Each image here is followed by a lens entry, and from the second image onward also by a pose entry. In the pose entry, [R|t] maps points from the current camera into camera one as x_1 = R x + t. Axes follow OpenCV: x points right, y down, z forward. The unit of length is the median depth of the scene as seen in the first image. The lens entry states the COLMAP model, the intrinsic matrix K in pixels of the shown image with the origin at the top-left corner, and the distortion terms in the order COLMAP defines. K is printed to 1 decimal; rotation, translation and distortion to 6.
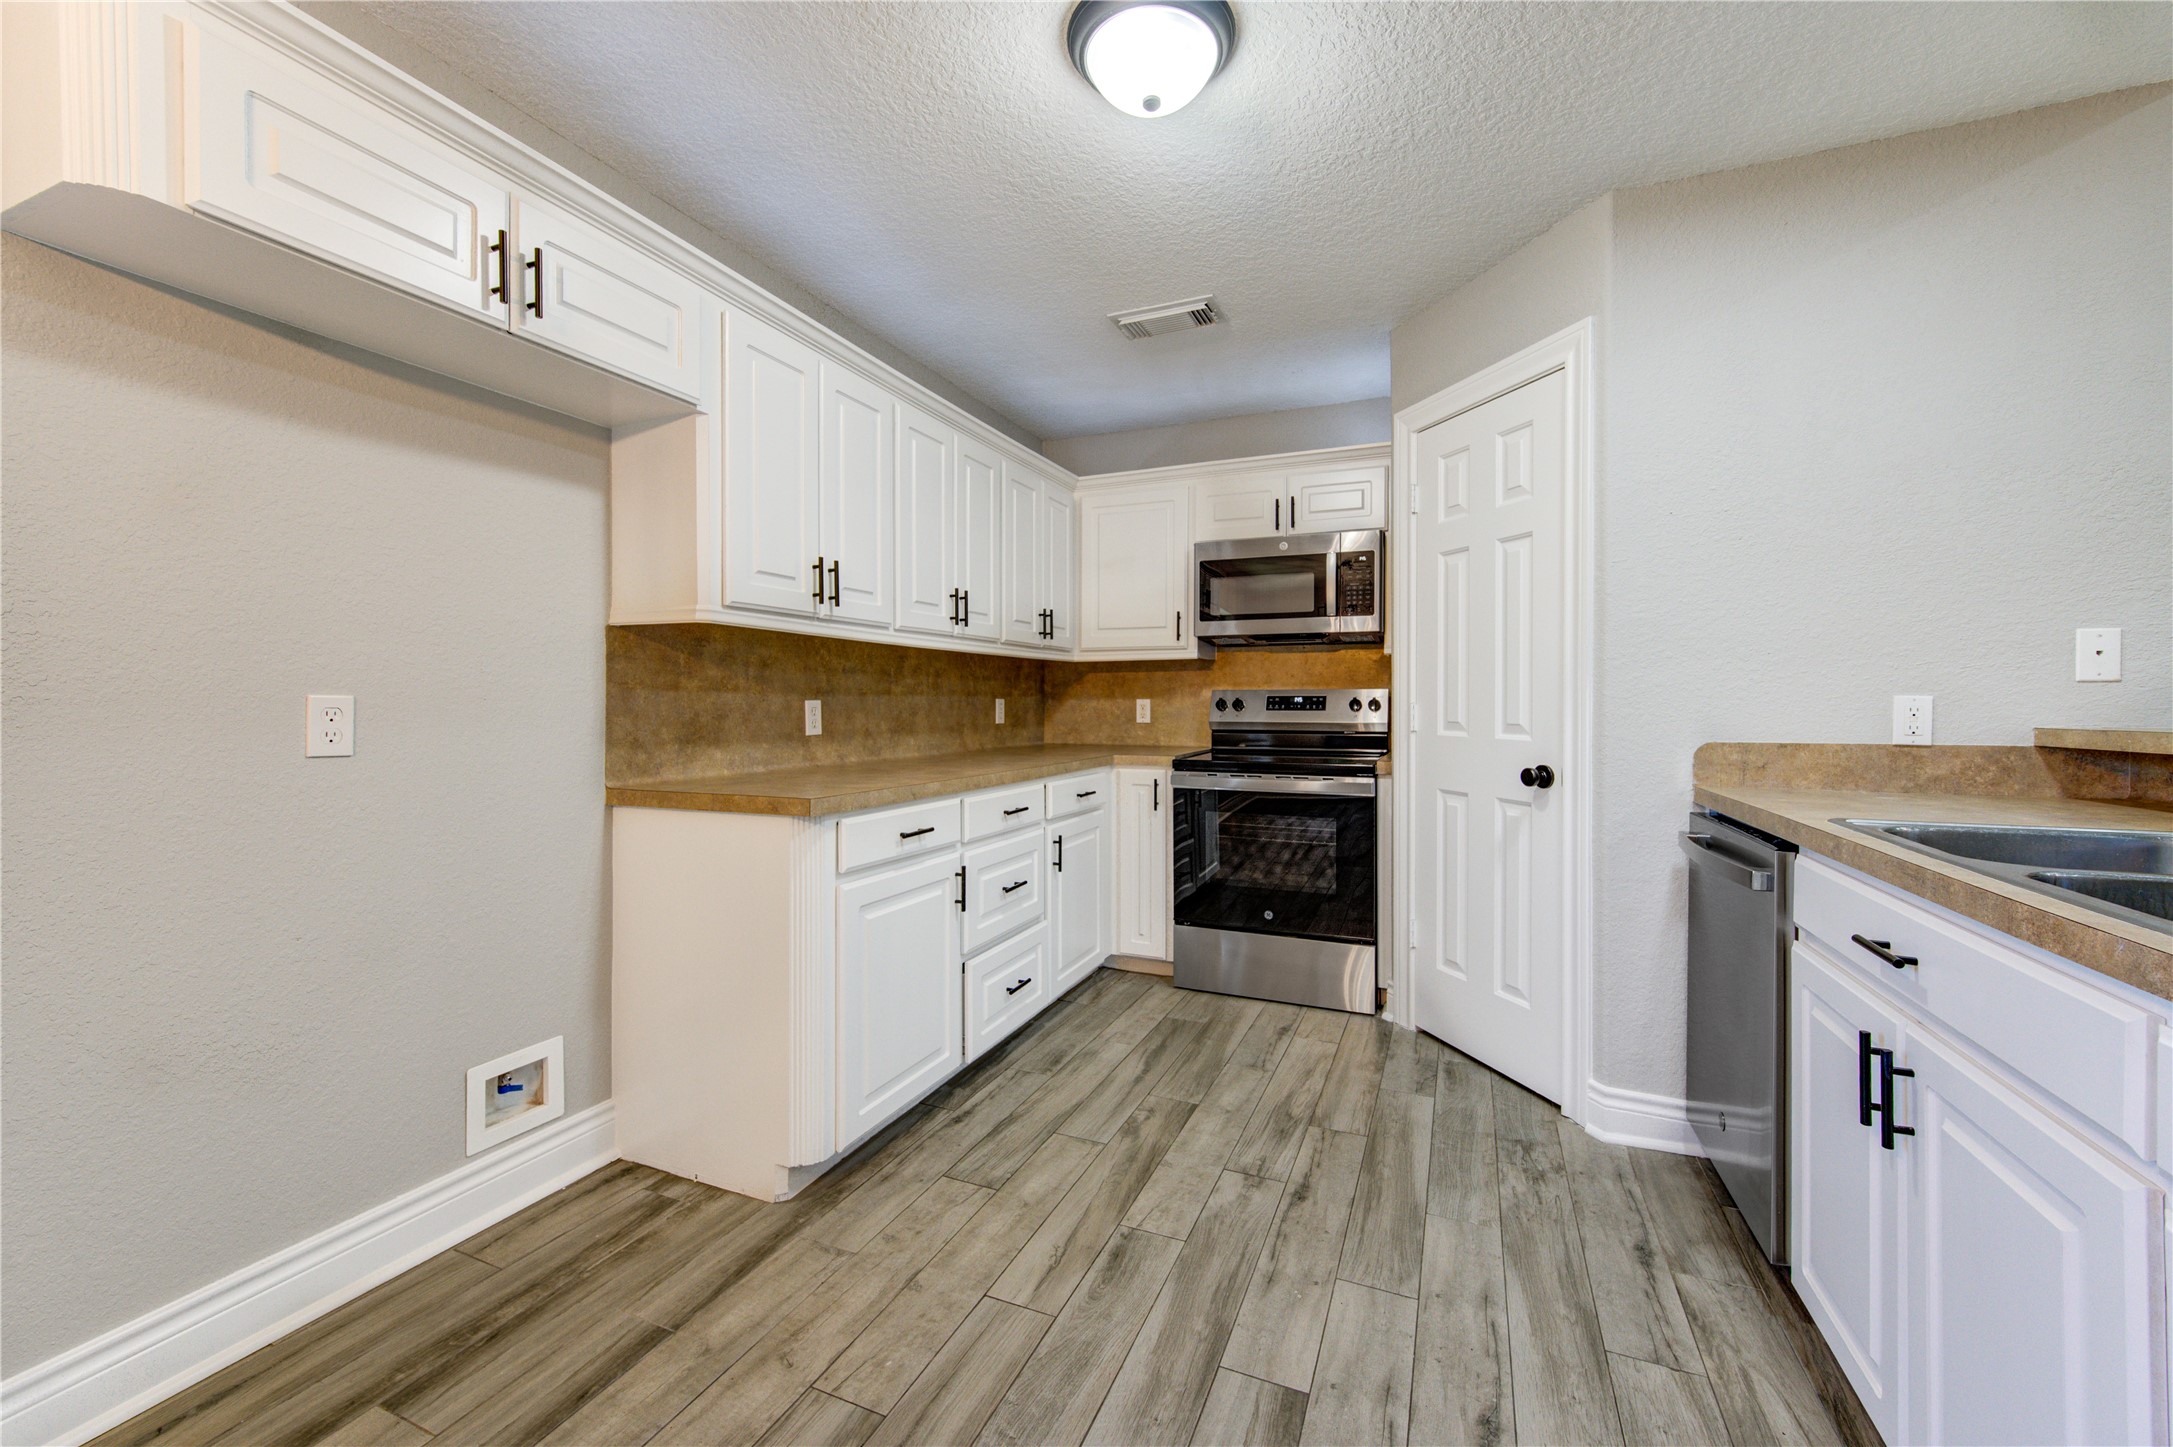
lens RADIAL K [[862.8, 0, 1060.9], [0, 862.8, 706.8], [0, 0, 1]] dist [-0.000401, -0.000186]
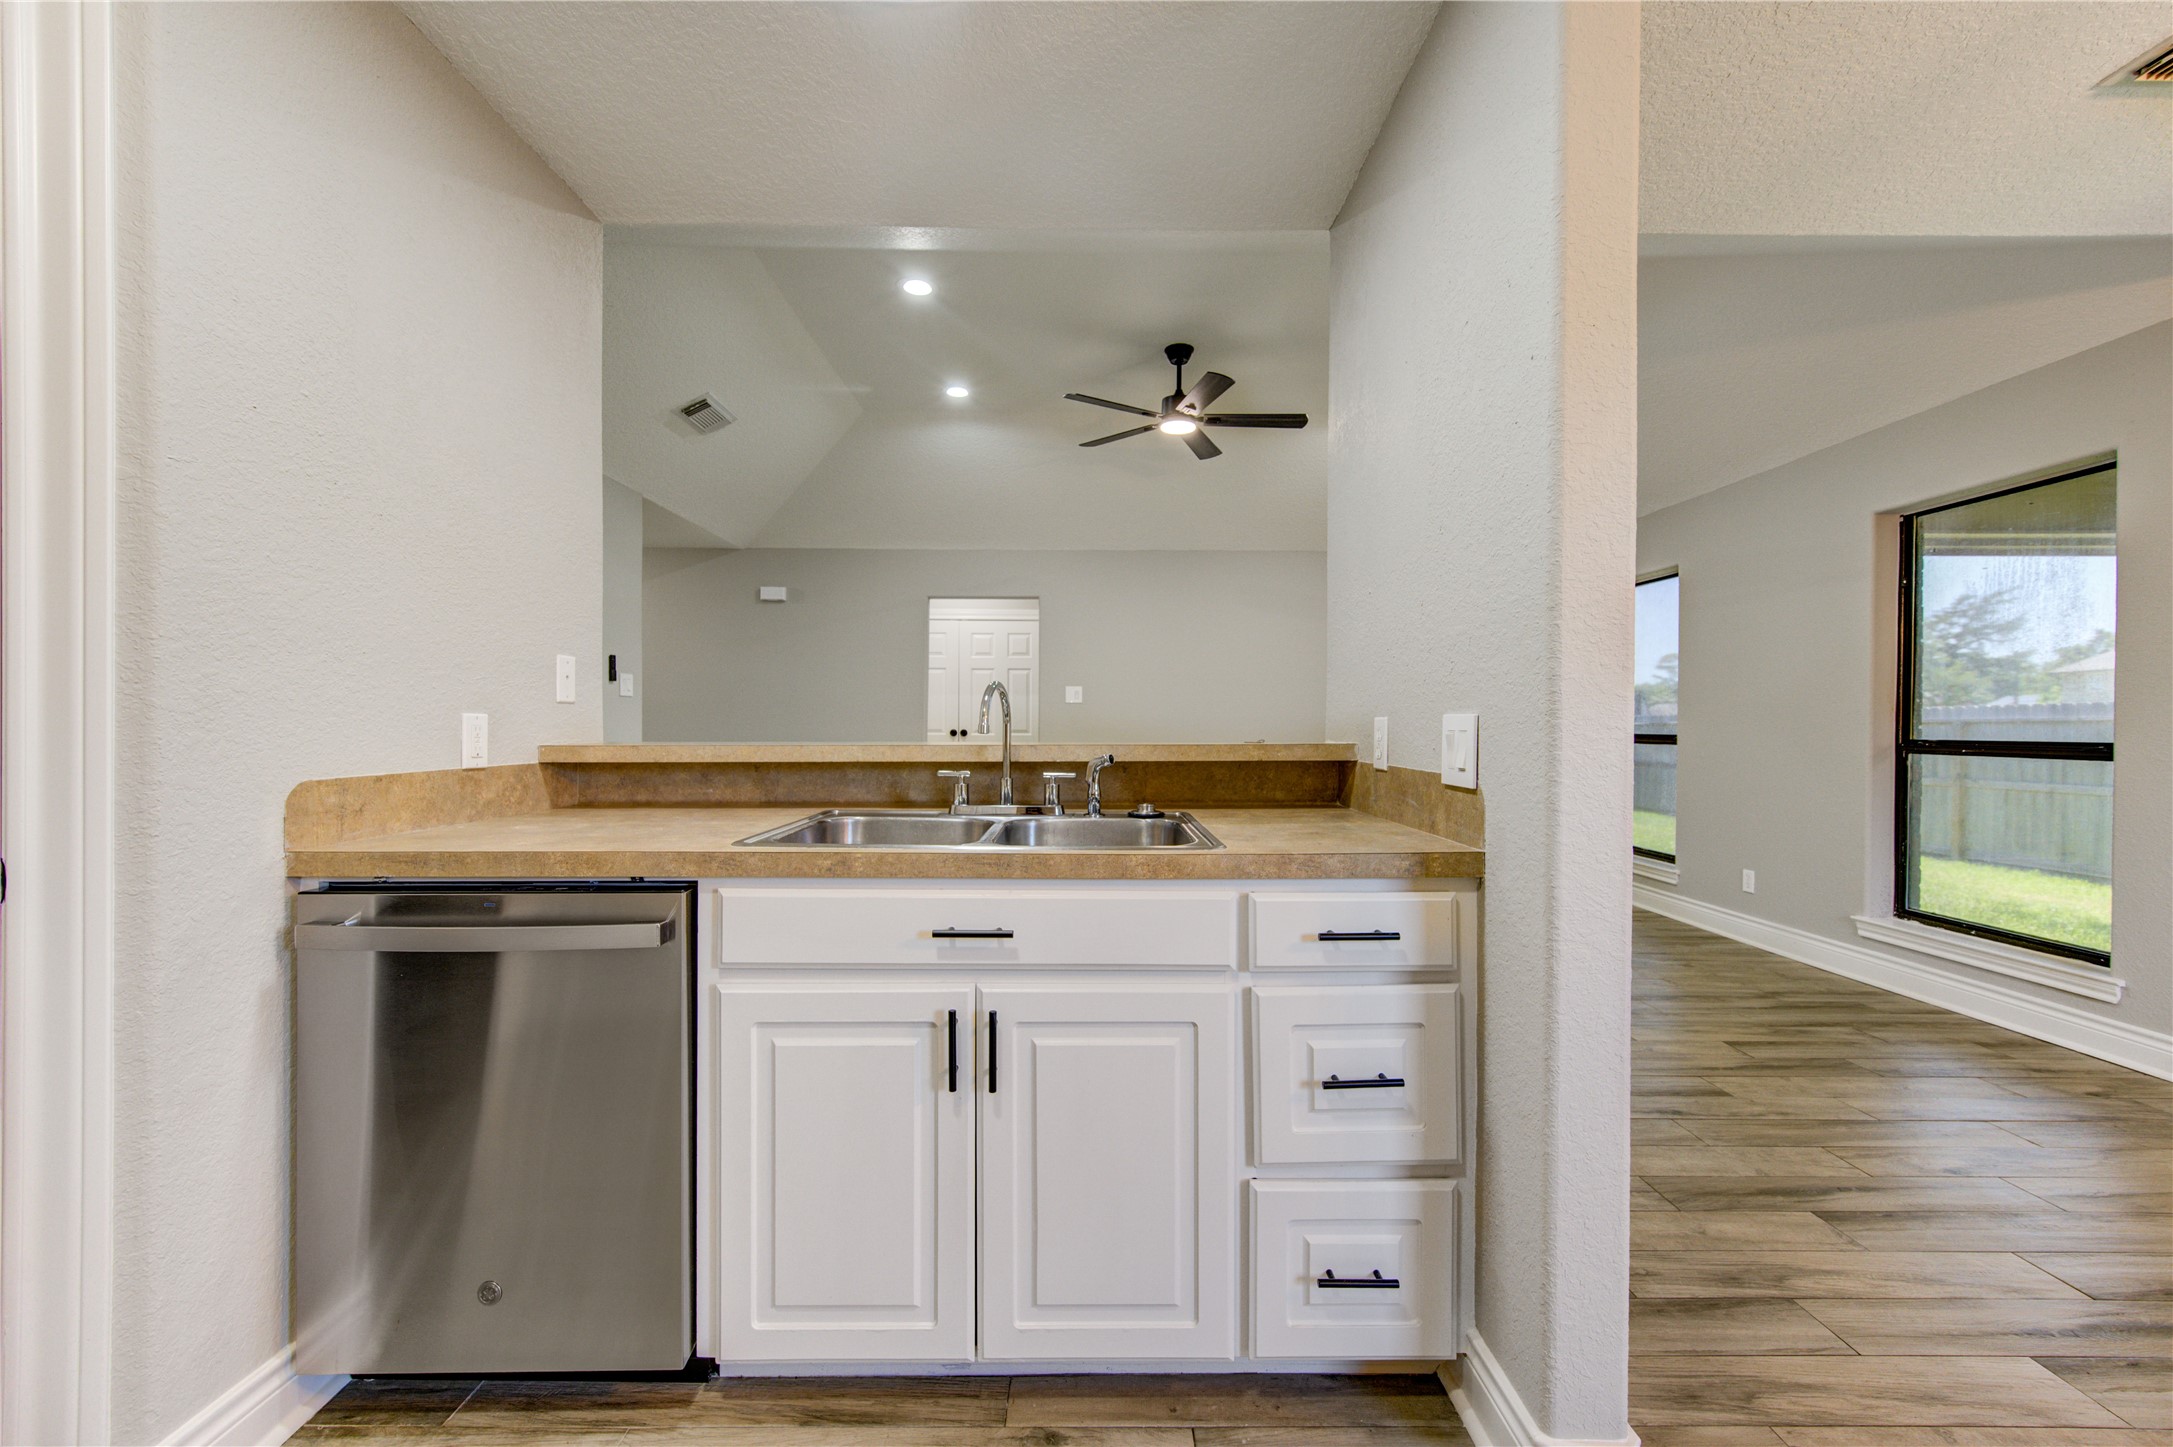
lens RADIAL K [[853.3, 0, 1101.2], [0, 853.3, 729.4], [0, 0, 1]] dist [0.003579, 0.000796]
pose [[-0.440389, -0.008427, 0.897767, -0.086003], [-0.000697, 0.999959, 0.009044, -0.003920], [-0.897807, 0.003357, -0.440377, 0.642009]]
